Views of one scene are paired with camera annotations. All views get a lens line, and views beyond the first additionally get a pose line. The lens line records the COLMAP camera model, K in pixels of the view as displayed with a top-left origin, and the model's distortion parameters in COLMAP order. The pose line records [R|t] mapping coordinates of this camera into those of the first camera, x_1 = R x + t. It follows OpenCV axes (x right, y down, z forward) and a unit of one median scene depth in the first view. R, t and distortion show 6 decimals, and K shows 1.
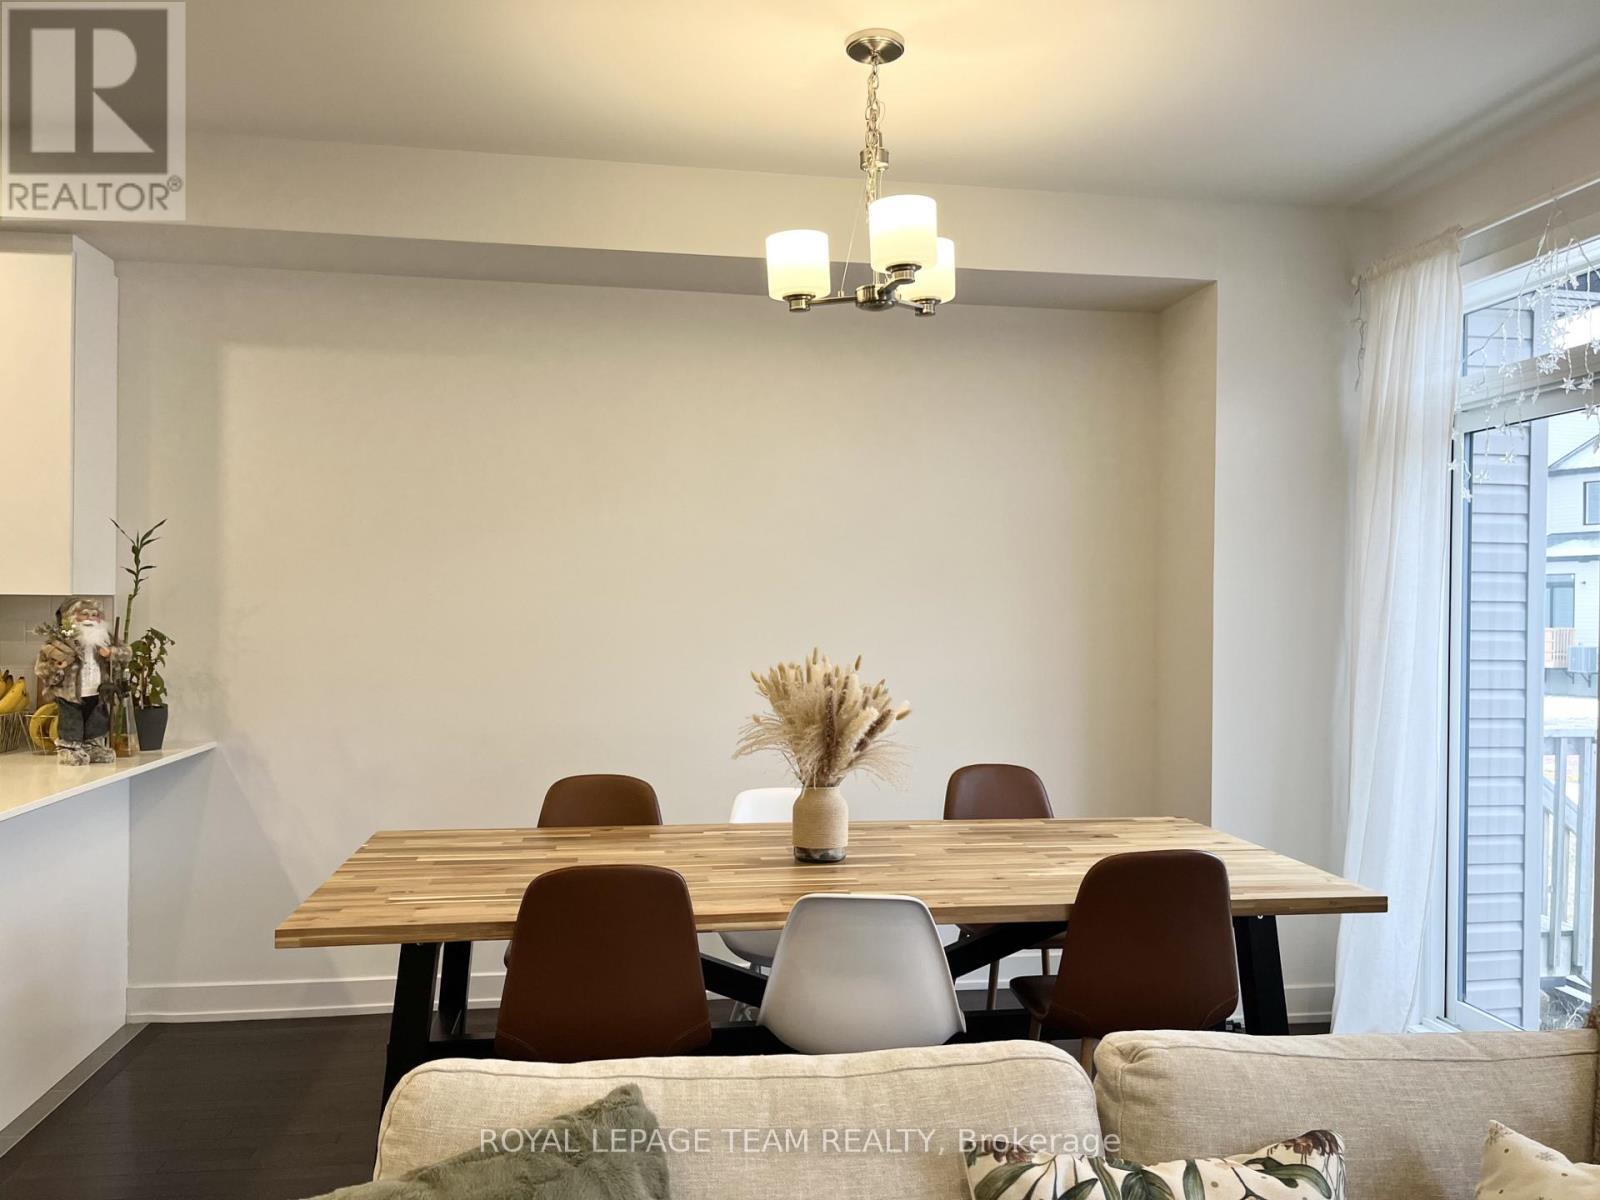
lens RADIAL K [[1202.5, 0, 811.0], [0, 1202.5, 611.3], [0, 0, 1]] dist [0.045938, -0.066471]
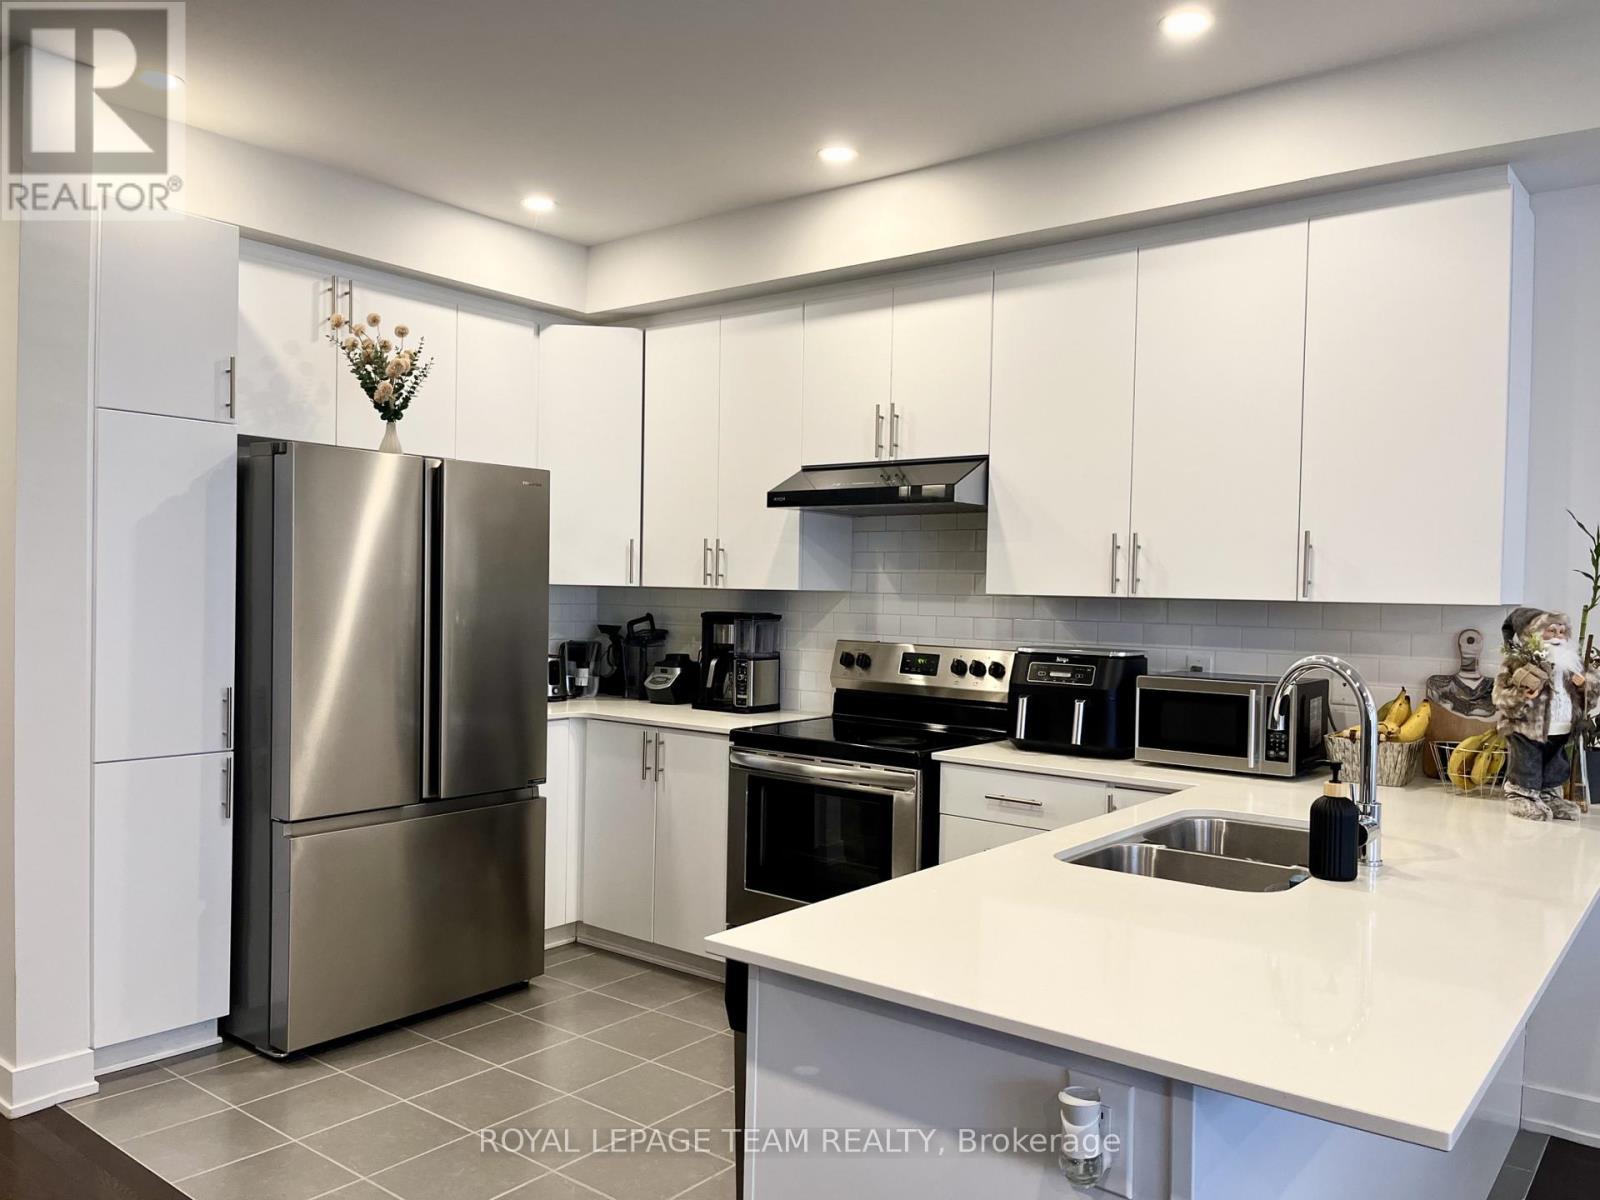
lens RADIAL K [[1202.5, 0, 814.3], [0, 1202.5, 613.0], [0, 0, 1]] dist [0.045938, -0.066471]
pose [[0.684634, 0.021327, -0.728575, -0.352187], [-0.017743, 0.999763, 0.012592, -0.010480], [0.728671, 0.004307, 0.684851, 0.106419]]
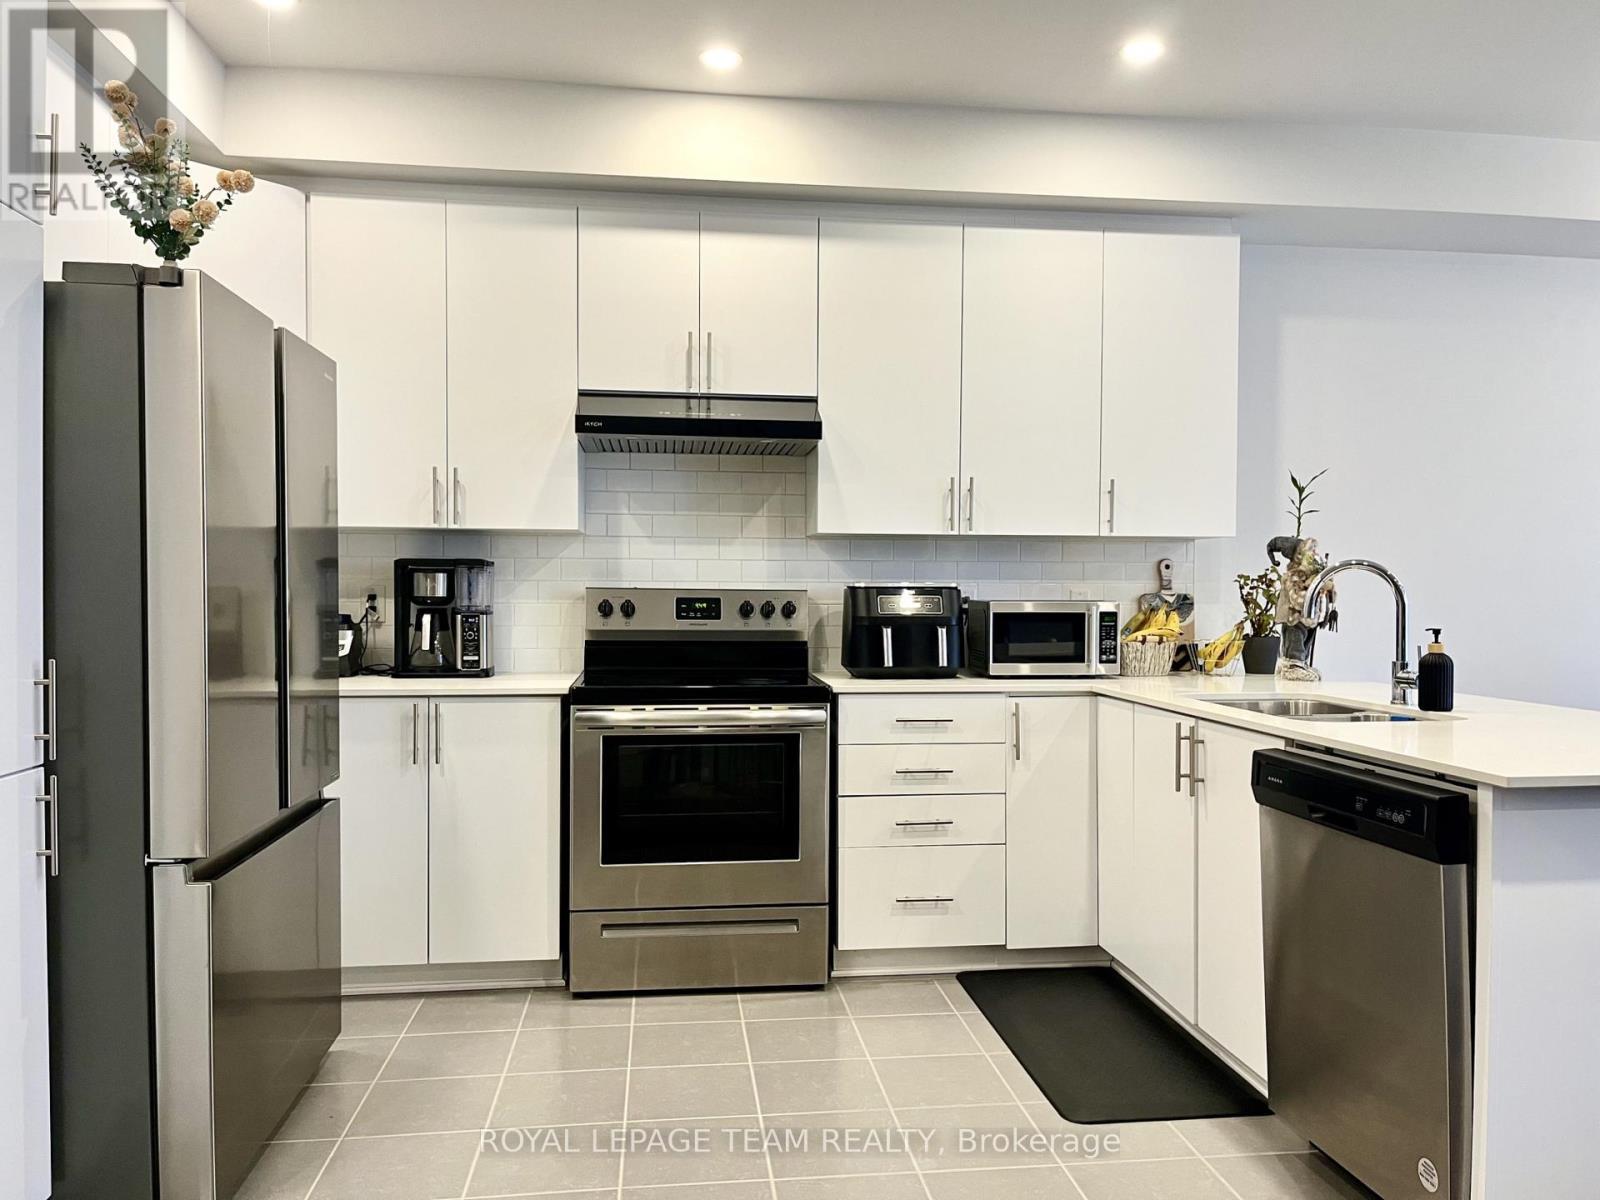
lens RADIAL K [[1202.5, 0, 807.7], [0, 1202.5, 615.7], [0, 0, 1]] dist [0.045938, -0.066471]
pose [[0.999566, -0.001337, -0.029439, -1.045678], [0.001955, 0.999778, 0.020974, 0.038791], [0.029404, -0.021023, 0.999347, -0.164458]]
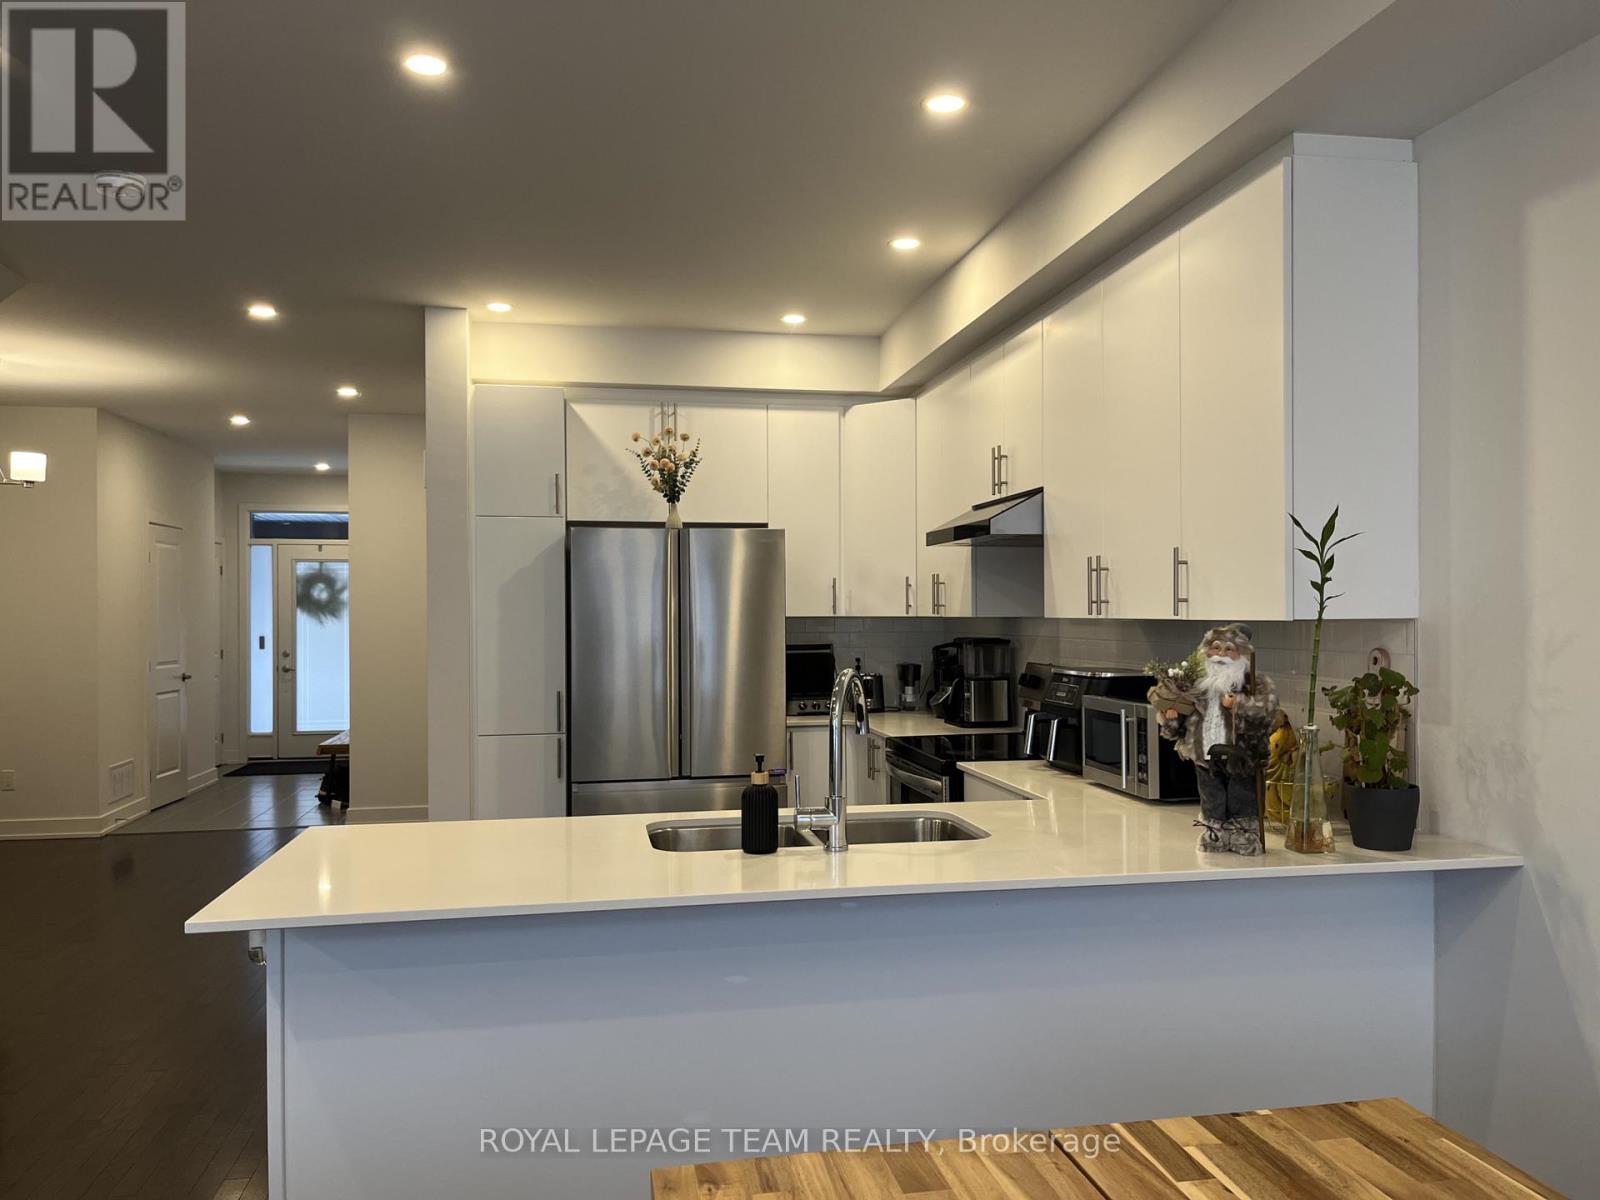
lens RADIAL K [[1202.5, 0, 809.5], [0, 1202.5, 611.3], [0, 0, 1]] dist [0.045938, -0.066471]
pose [[0.037038, -0.008044, -0.999281, 0.127808], [0.004815, 0.999957, -0.007870, -0.015171], [0.999302, -0.004520, 0.037075, 0.724632]]
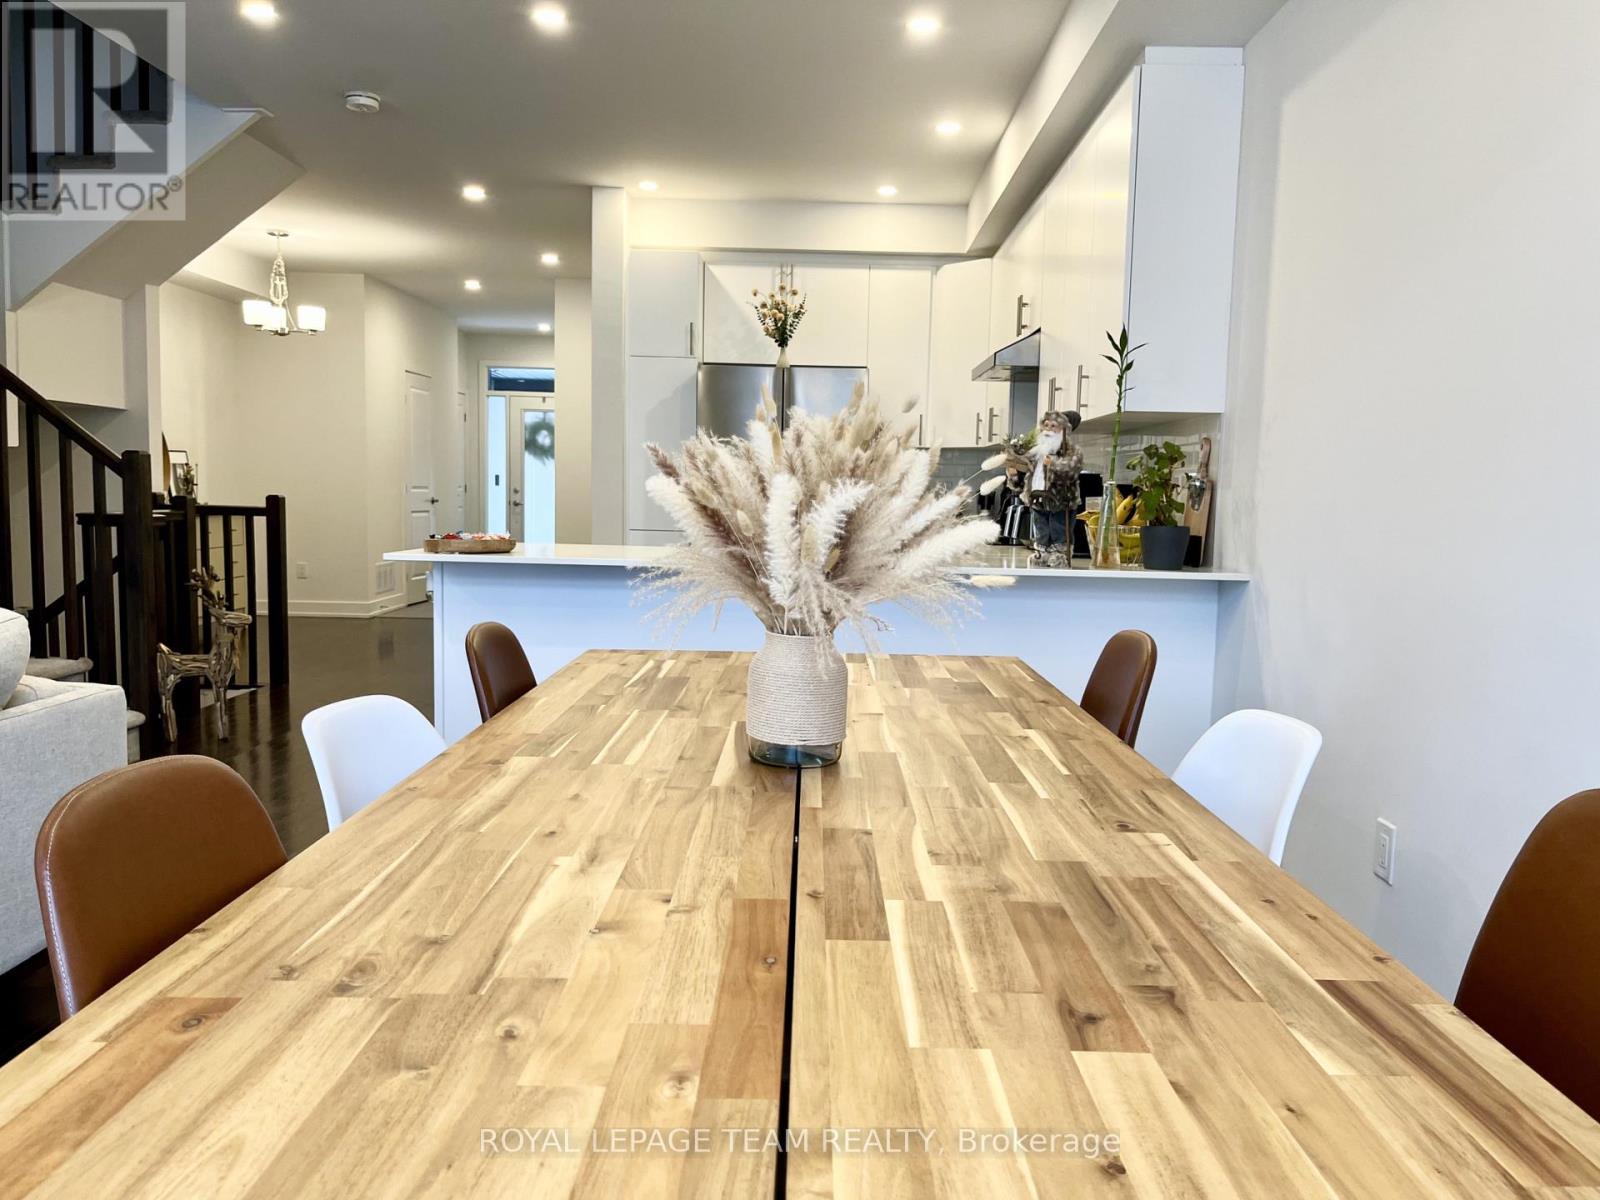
lens RADIAL K [[1202.5, 0, 799.7], [0, 1202.5, 610.0], [0, 0, 1]] dist [0.045938, -0.066471]
pose [[-0.160773, 0.088189, -0.983044, 0.494001], [-0.025447, 0.995299, 0.093451, 0.070567], [0.986663, 0.040040, -0.157773, 0.959225]]
